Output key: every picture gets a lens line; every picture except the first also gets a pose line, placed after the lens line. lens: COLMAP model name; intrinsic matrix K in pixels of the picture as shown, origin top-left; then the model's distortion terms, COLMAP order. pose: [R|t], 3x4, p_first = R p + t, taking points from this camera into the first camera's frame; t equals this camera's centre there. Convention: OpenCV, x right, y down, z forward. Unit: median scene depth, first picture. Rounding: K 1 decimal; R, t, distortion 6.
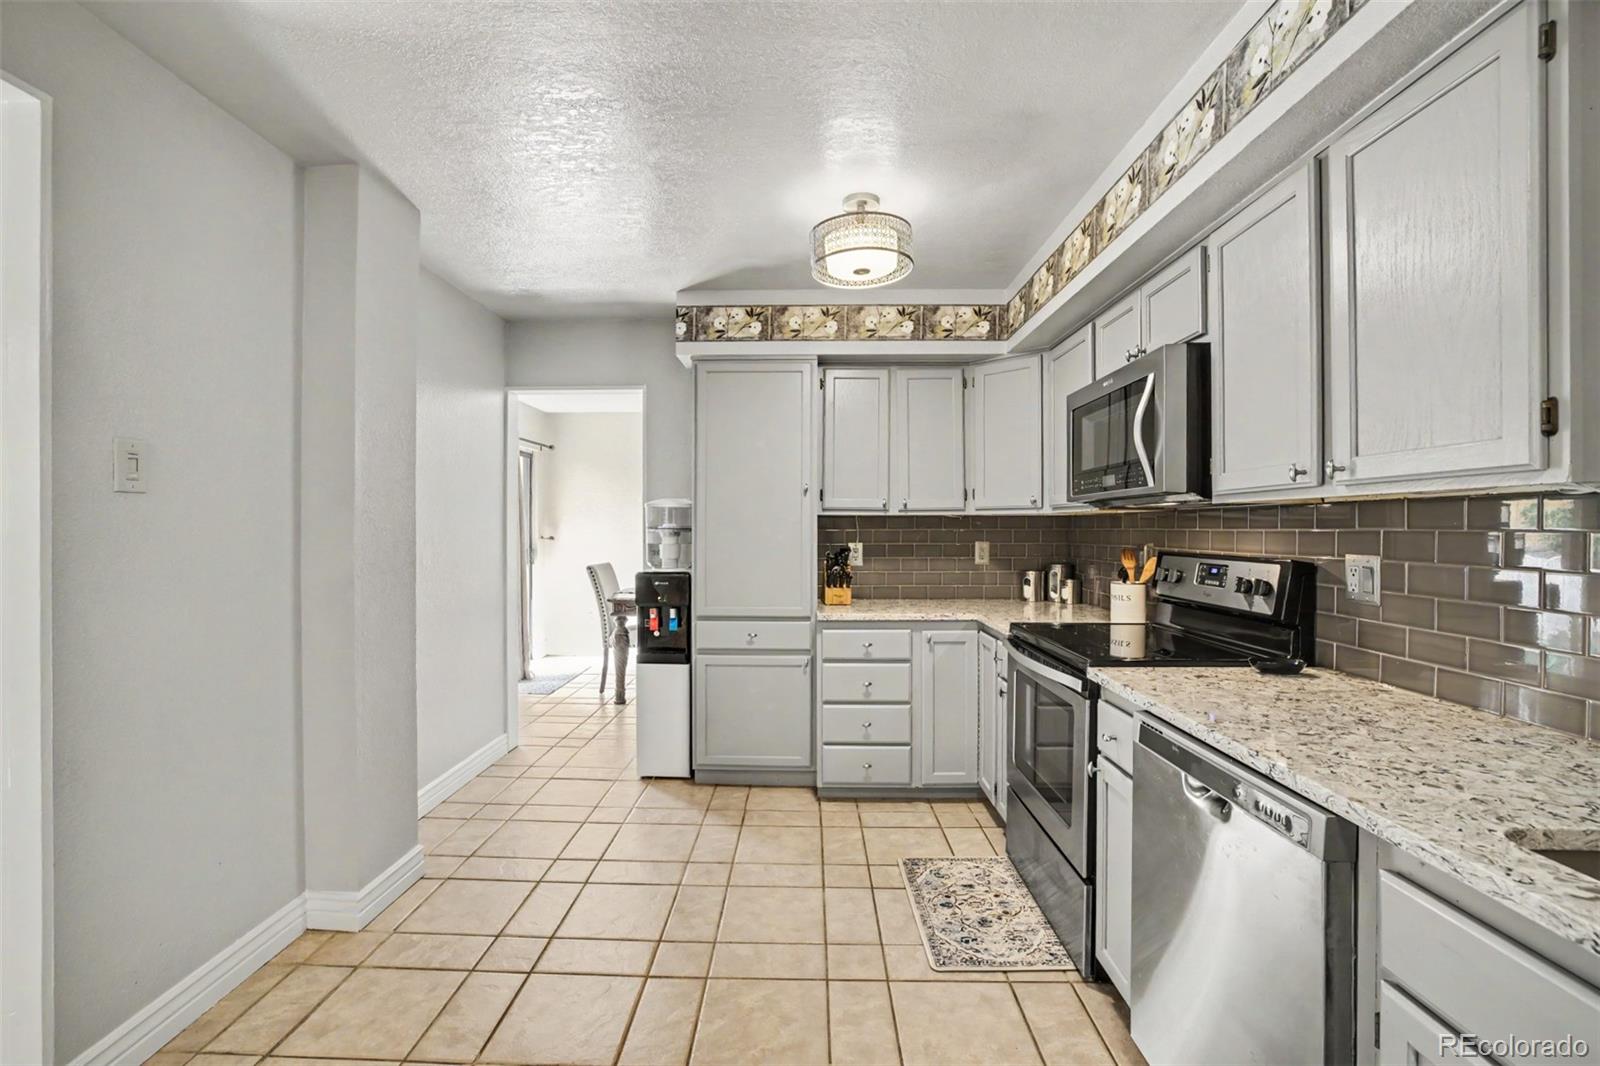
lens RADIAL K [[713.1, 0, 791.4], [0, 713.1, 533.3], [0, 0, 1]] dist [-0.000416, 0.000057]
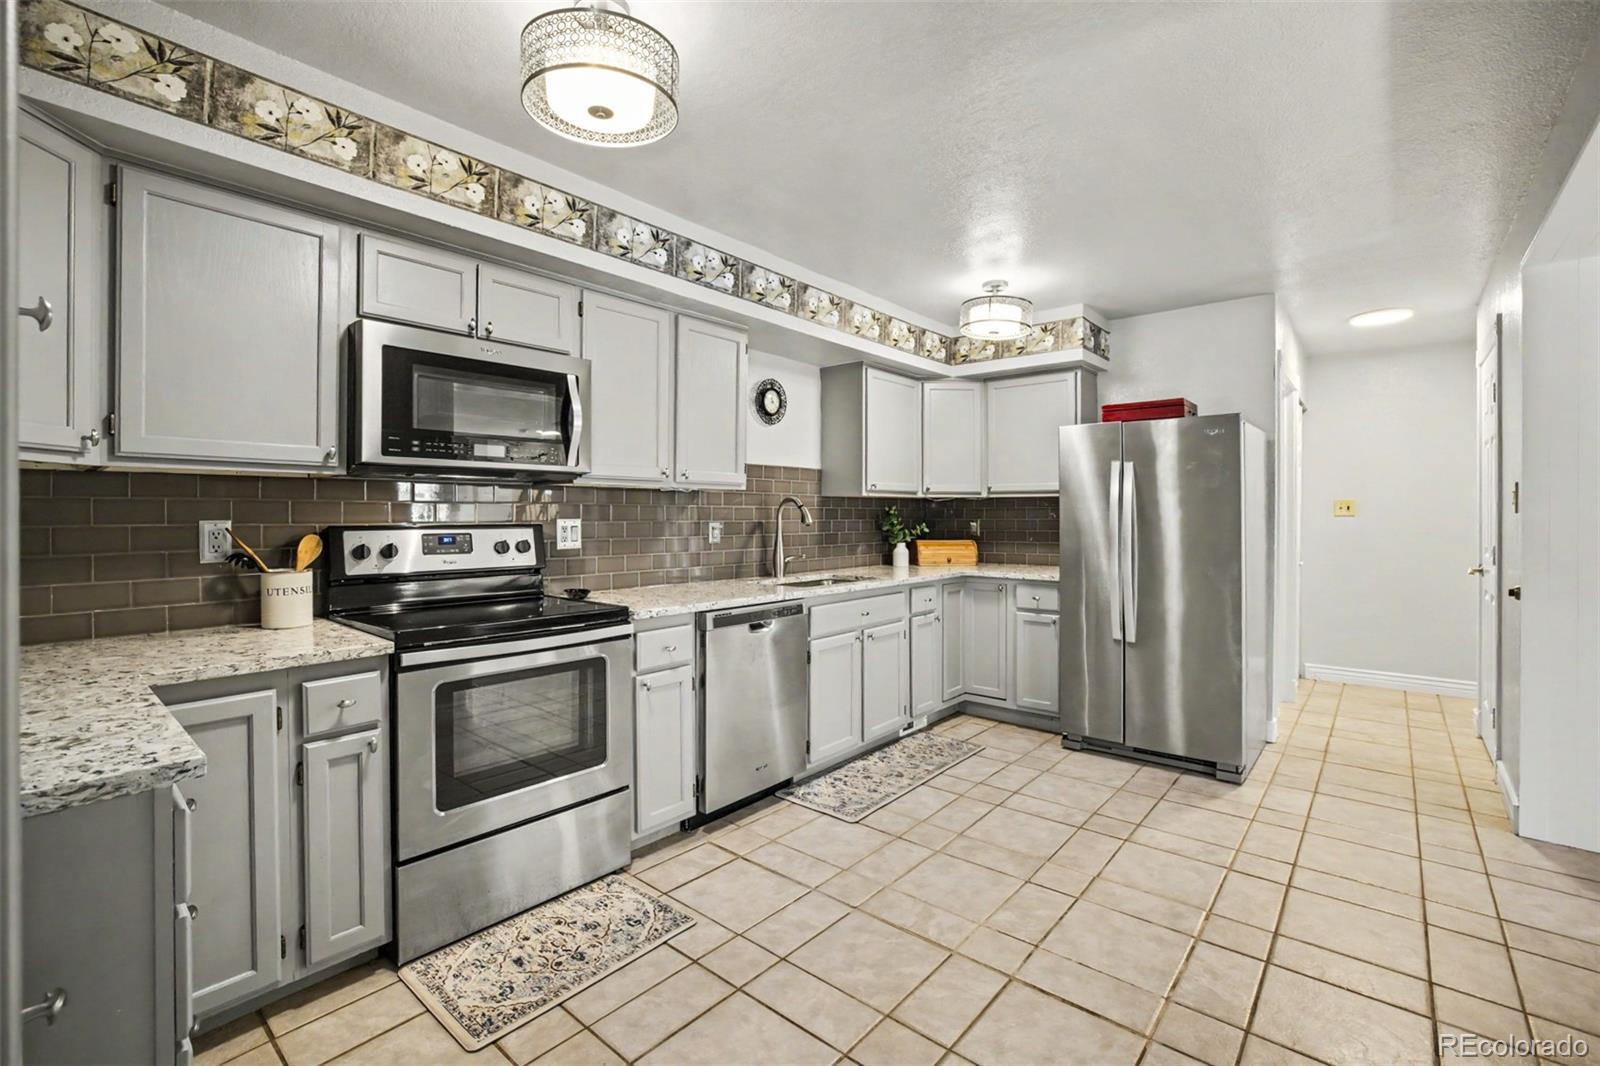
lens RADIAL K [[707.1, 0, 790.4], [0, 707.1, 512.2], [0, 0, 1]] dist [-0.048976, 0.022990]
pose [[-0.770126, -0.001965, 0.637889, -0.348719], [0.003137, 0.999971, 0.006868, 0.004185], [-0.637885, 0.007290, -0.770097, 1.064839]]
